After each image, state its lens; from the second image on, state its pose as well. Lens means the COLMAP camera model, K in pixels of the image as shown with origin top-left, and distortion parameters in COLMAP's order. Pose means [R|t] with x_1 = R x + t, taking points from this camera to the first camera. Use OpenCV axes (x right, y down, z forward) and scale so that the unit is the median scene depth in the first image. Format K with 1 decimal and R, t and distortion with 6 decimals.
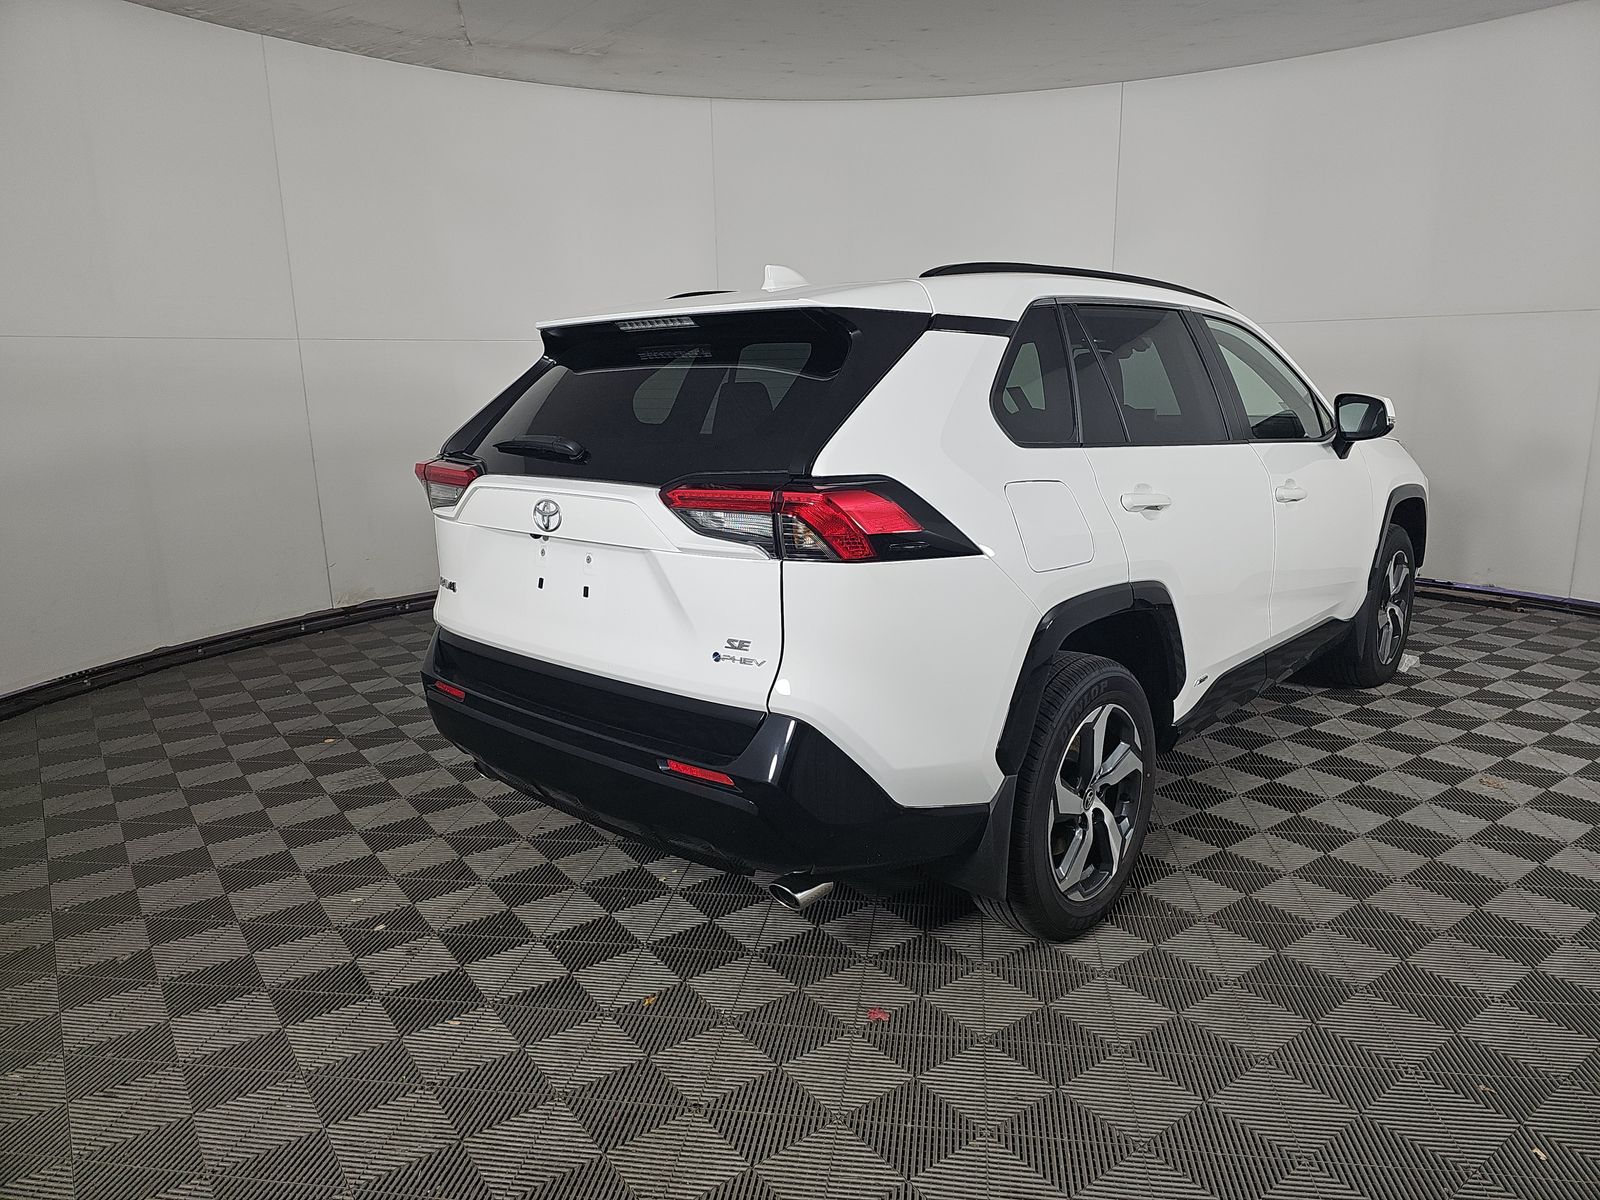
lens RADIAL K [[1063.9, 0, 799.9], [0, 1063.9, 598.7], [0, 0, 1]] dist [0.008537, -0.017072]
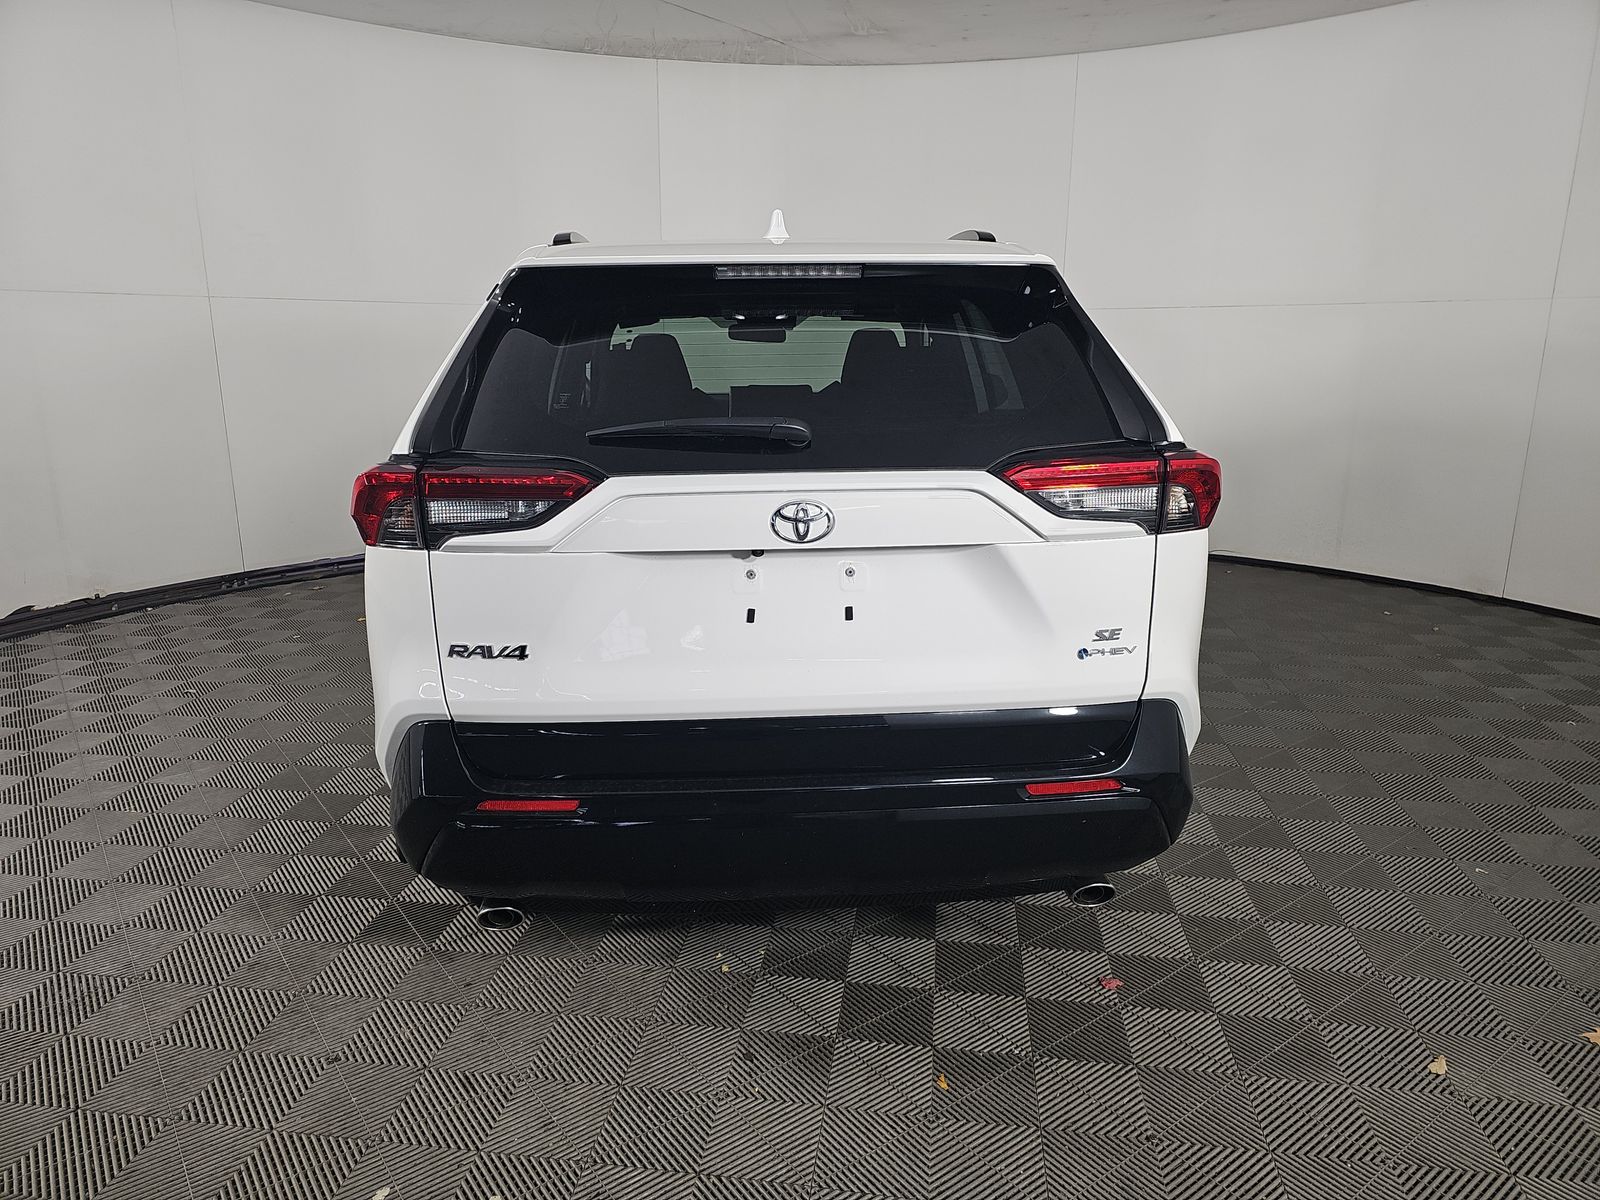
lens RADIAL K [[1063.9, 0, 799.4], [0, 1063.9, 606.5], [0, 0, 1]] dist [0.008537, -0.017072]
pose [[0.724334, -0.154611, 0.671890, -0.808660], [0.142488, 0.987062, 0.073527, -0.079986], [-0.674565, 0.042478, 0.736992, 0.484140]]
